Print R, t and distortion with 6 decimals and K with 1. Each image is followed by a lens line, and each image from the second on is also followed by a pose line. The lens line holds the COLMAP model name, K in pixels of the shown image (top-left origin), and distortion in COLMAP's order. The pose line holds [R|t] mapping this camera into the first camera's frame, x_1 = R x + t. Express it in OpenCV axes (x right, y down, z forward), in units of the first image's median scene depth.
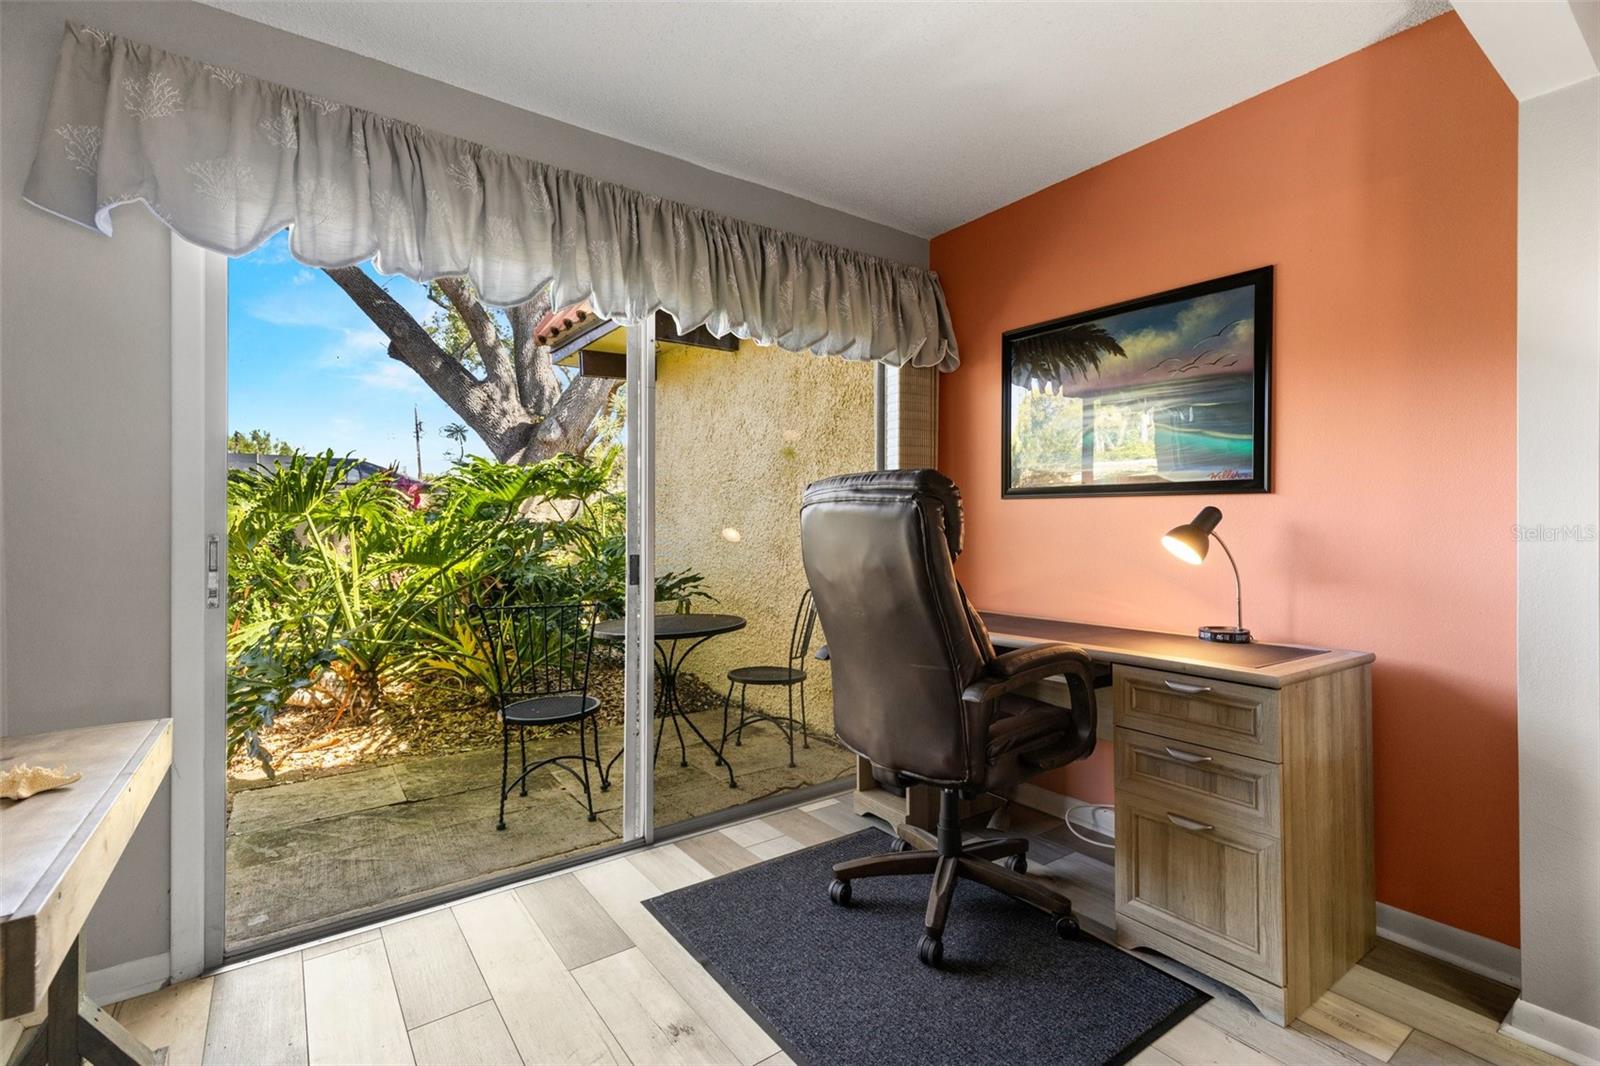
lens RADIAL K [[717.7, 0, 807.5], [0, 717.7, 519.5], [0, 0, 1]] dist [0.007198, -0.001836]
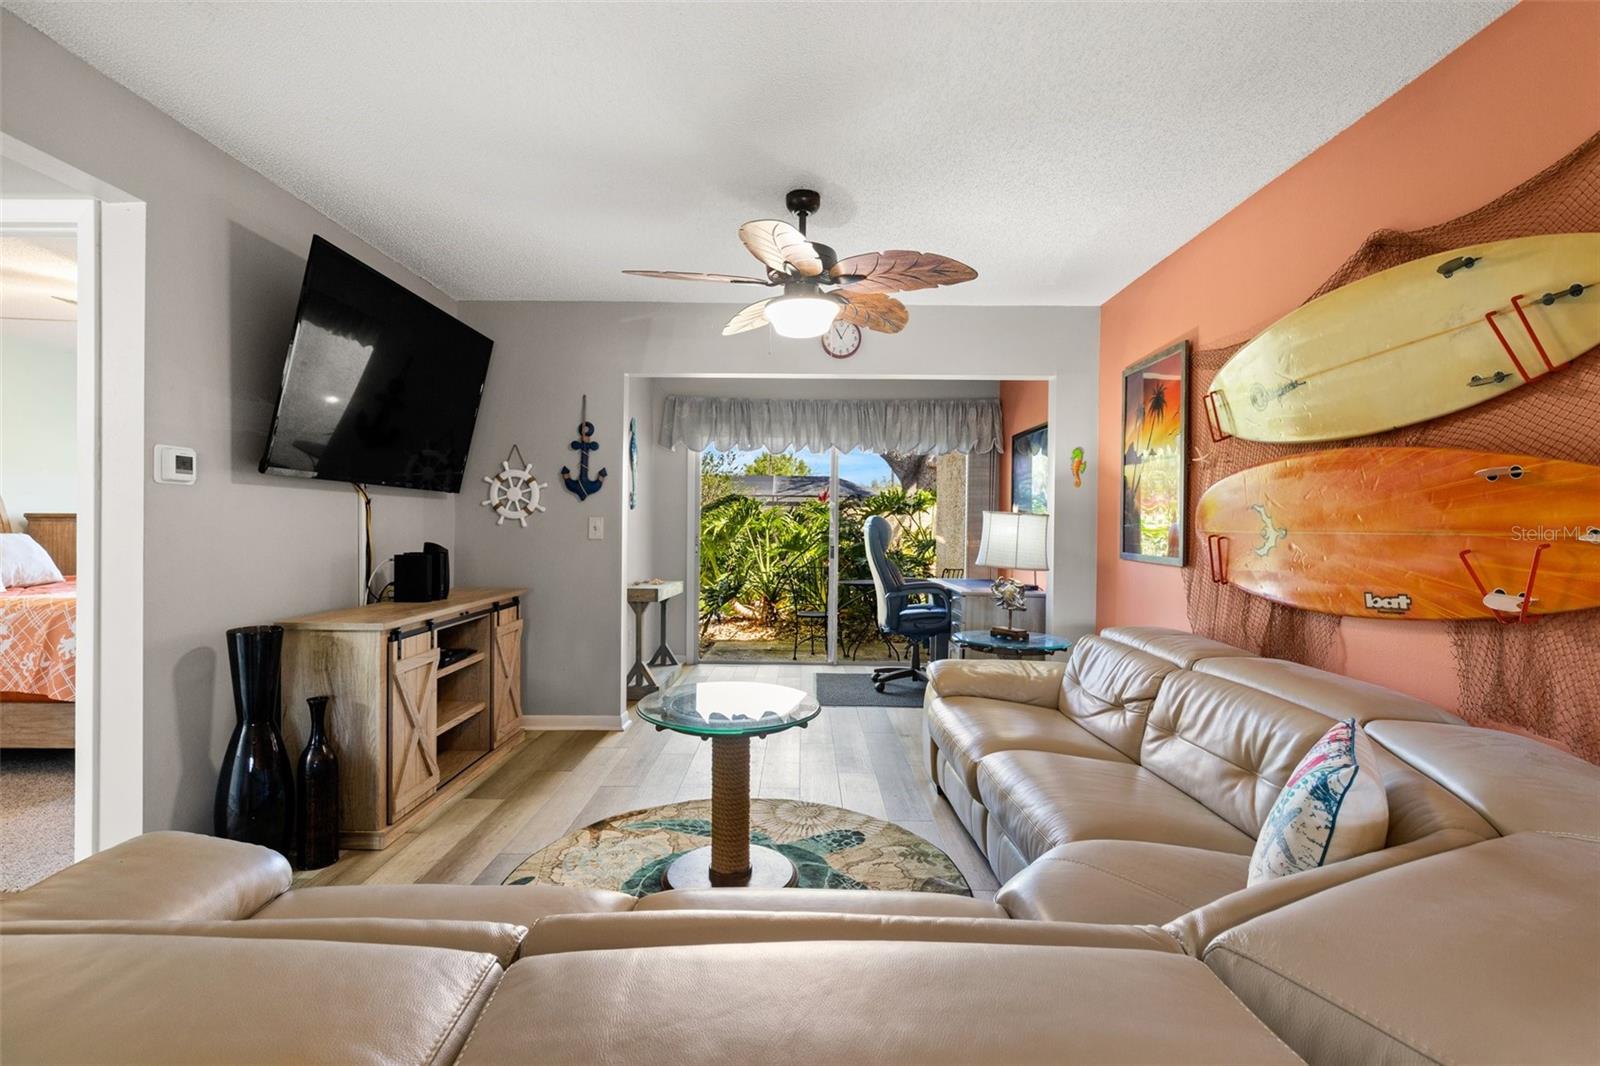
lens RADIAL K [[750.3, 0, 799.2], [0, 750.3, 528.3], [0, 0, 1]] dist [0.003816, 0.000309]
pose [[0.802035, 0.013656, -0.597120, 0.951846], [-0.010163, 0.999906, 0.009216, -0.026810], [0.597190, -0.001323, 0.802099, -0.875239]]
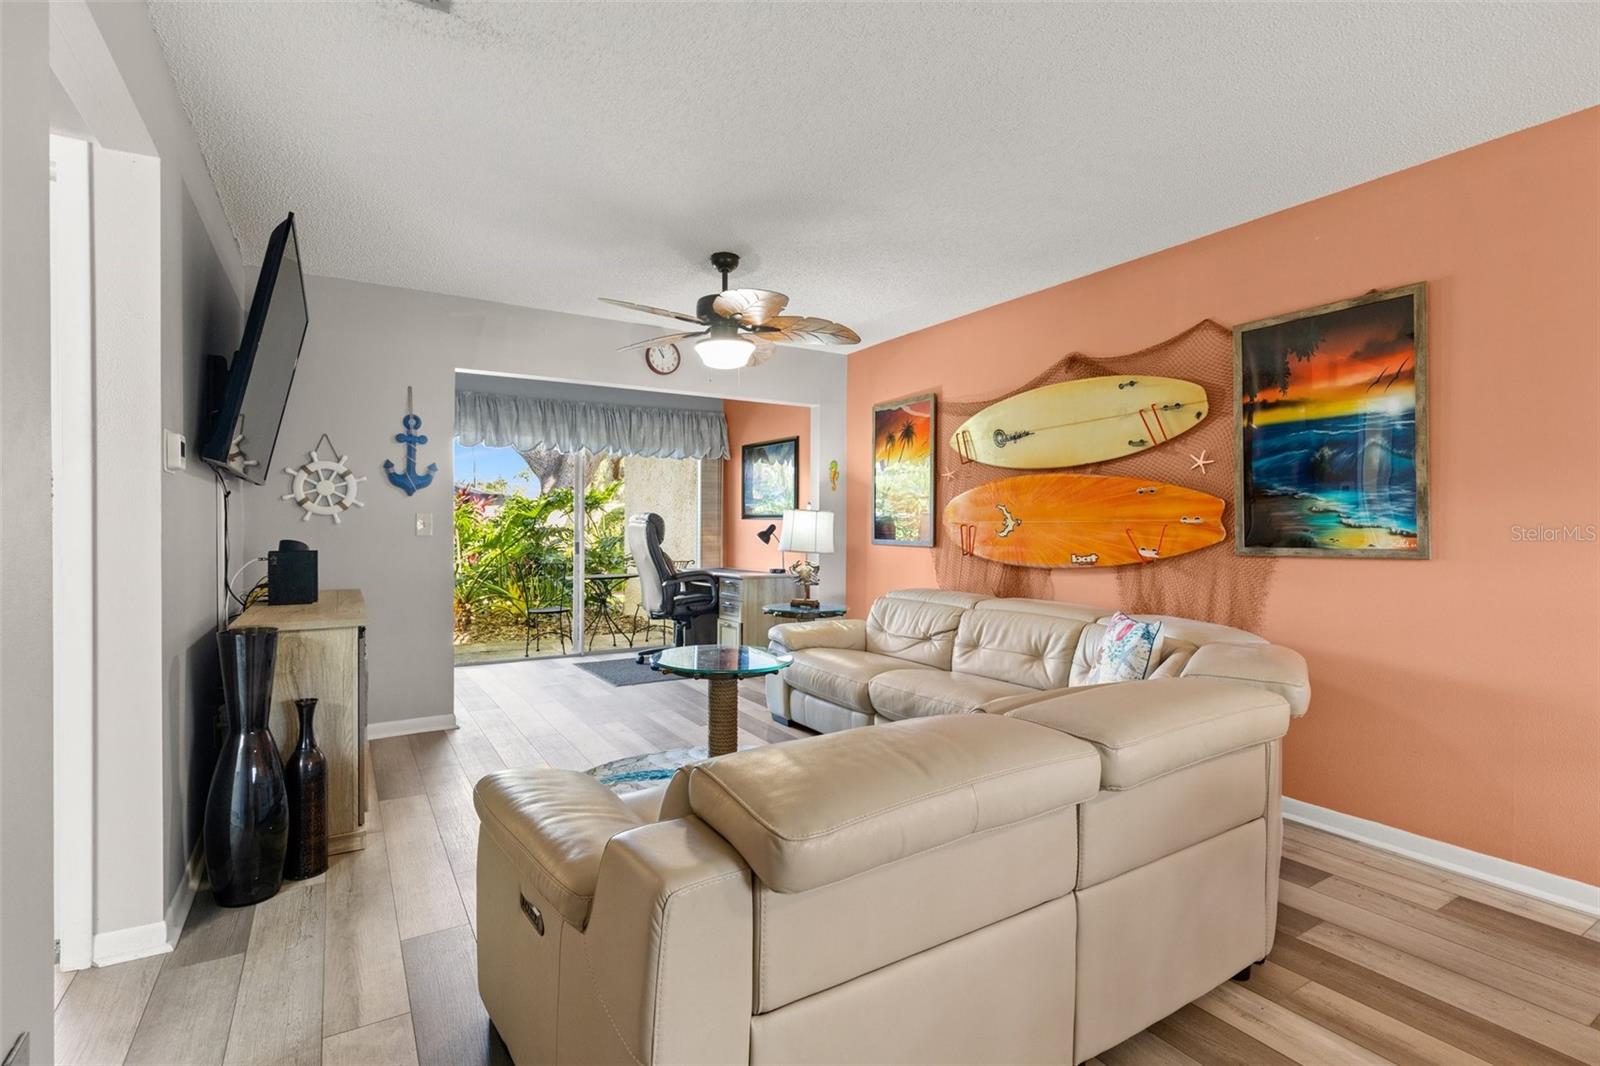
lens RADIAL K [[750.3, 0, 805.2], [0, 750.3, 531.8], [0, 0, 1]] dist [0.003816, 0.000309]
pose [[0.996805, 0.005788, -0.079662, 0.624824], [-0.004900, 0.999924, 0.011338, -0.015946], [0.079721, -0.010912, 0.996757, -1.270032]]
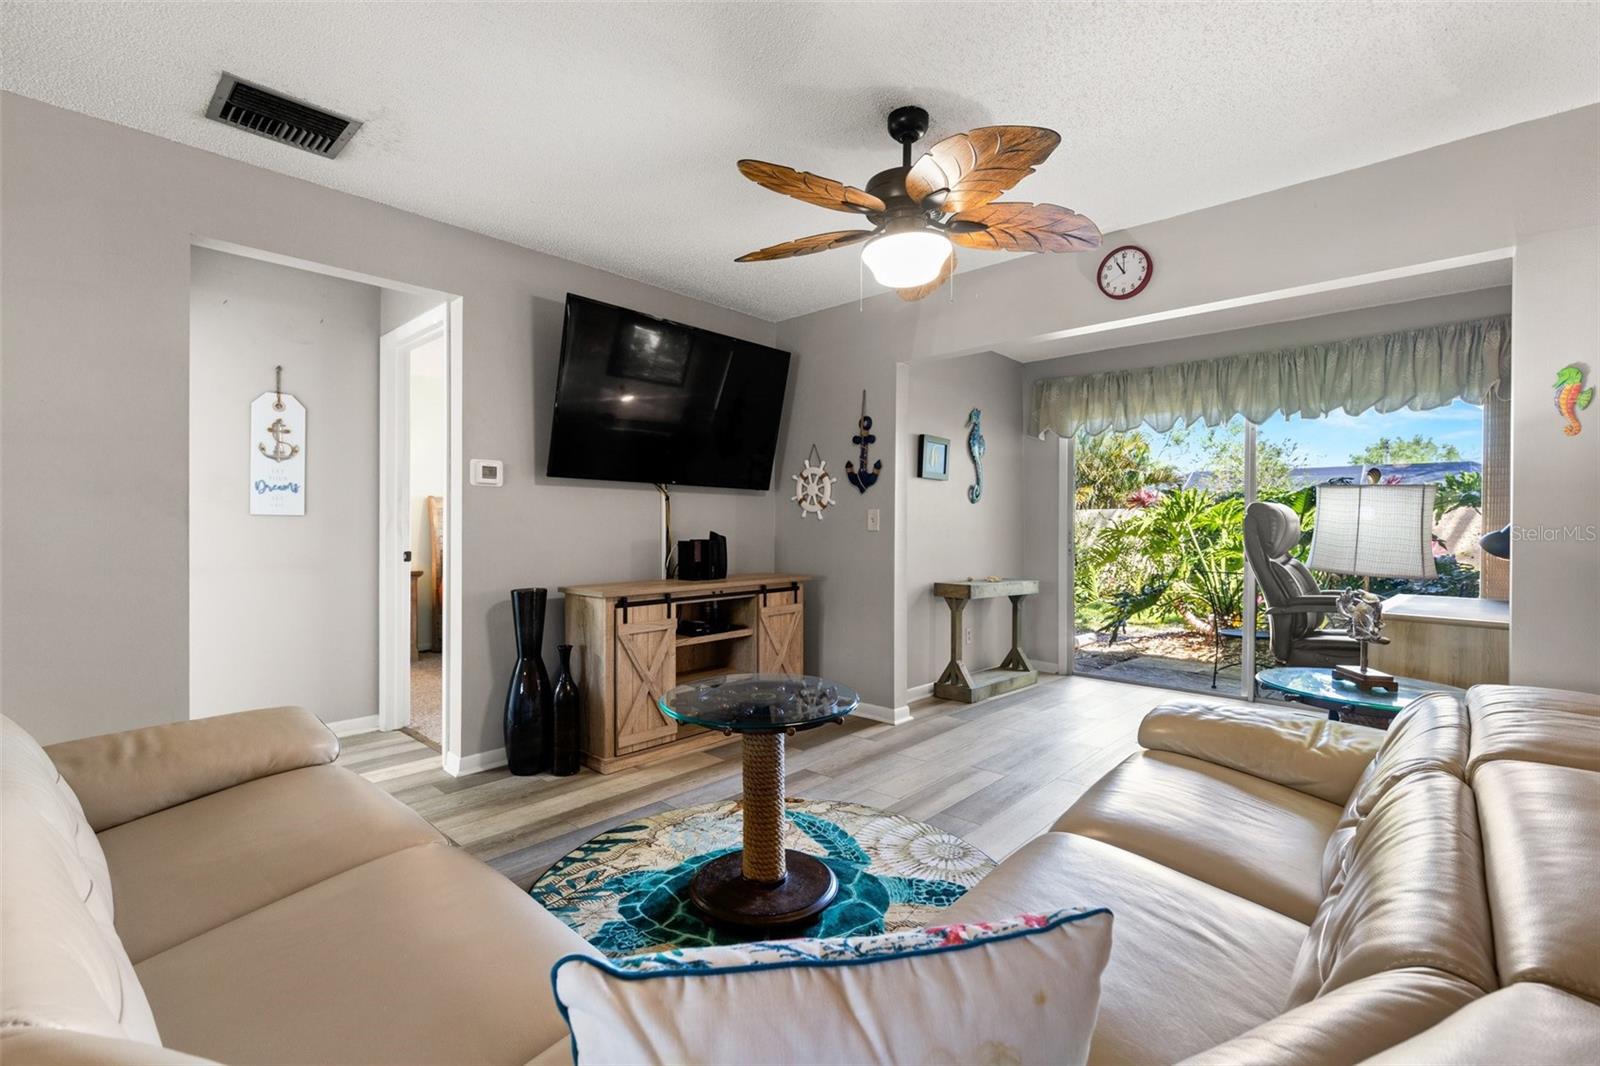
lens RADIAL K [[717.7, 0, 795.2], [0, 717.7, 529.8], [0, 0, 1]] dist [0.007198, -0.001836]
pose [[0.186019, 0.009002, -0.982505, 1.111603], [-0.001888, 0.999959, 0.008805, -0.003828], [0.982544, 0.000217, 0.186029, -0.396889]]
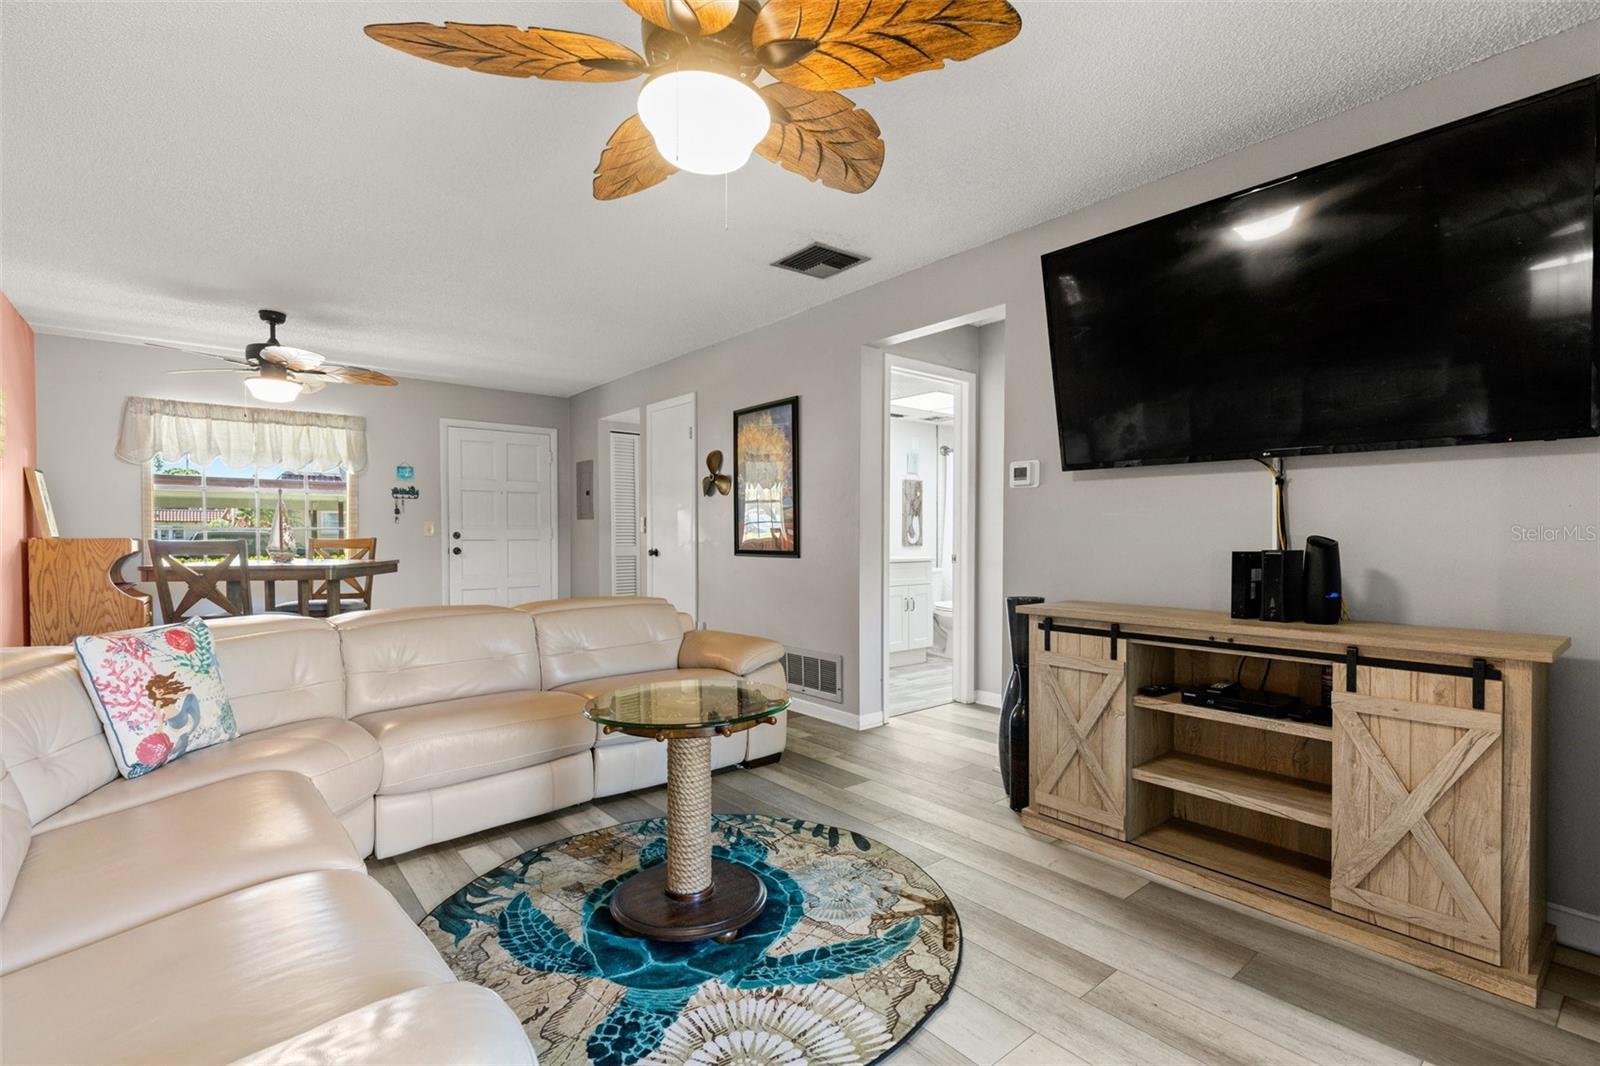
lens RADIAL K [[717.7, 0, 798.7], [0, 717.7, 550.6], [0, 0, 1]] dist [0.007198, -0.001836]
pose [[-0.998283, 0.004538, -0.058396, 0.377212], [0.003258, 0.999753, 0.021982, 0.007526], [0.058481, 0.021754, -0.998051, 0.356005]]
